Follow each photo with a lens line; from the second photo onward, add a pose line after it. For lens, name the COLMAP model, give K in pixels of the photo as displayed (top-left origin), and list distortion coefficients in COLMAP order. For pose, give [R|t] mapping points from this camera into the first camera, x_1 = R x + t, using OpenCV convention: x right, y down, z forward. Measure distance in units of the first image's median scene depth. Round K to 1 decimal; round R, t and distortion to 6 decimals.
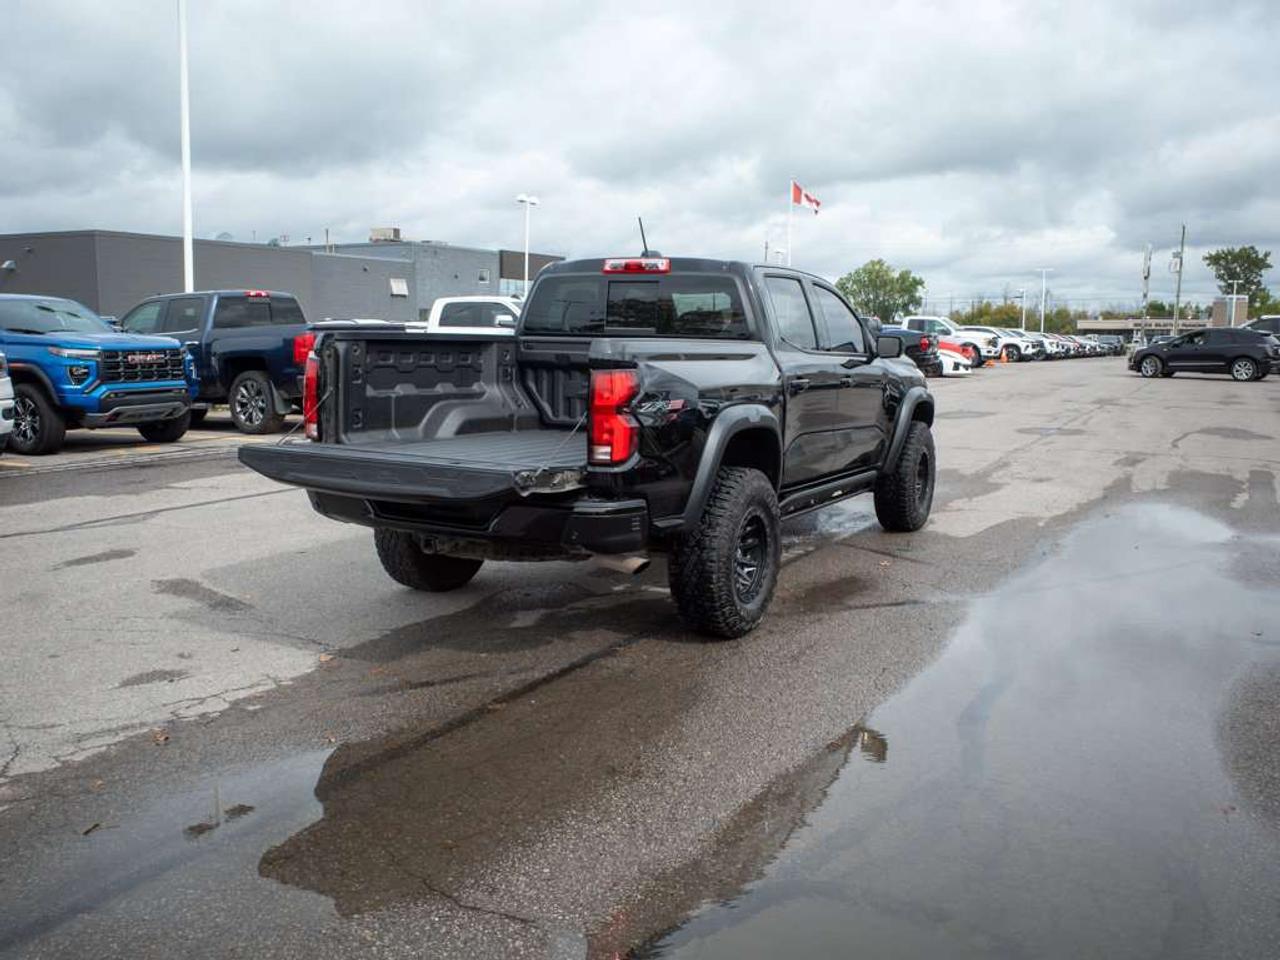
lens RADIAL K [[1144.0, 0, 666.0], [0, 1144.0, 482.8], [0, 0, 1]] dist [-0.044176, 0.038374]
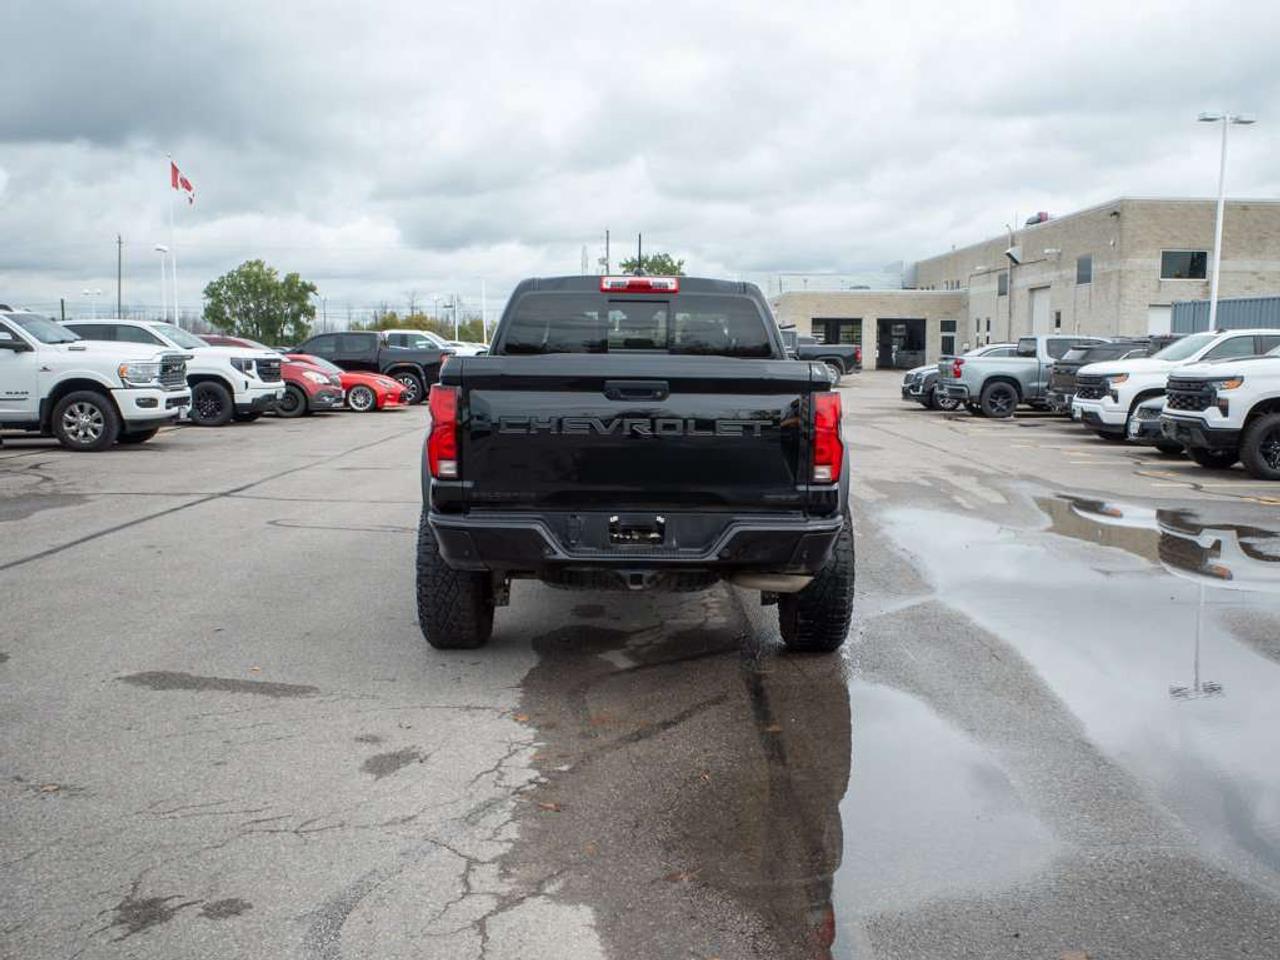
lens RADIAL K [[1352.9, 0, 744.3], [0, 1352.9, 490.9], [0, 0, 1]] dist [-0.034789, 0.000000]
pose [[0.857090, -0.059611, 0.511706, -0.702843], [0.072471, 0.997357, -0.005201, -0.007769], [-0.510043, 0.041542, 0.859145, -0.016285]]
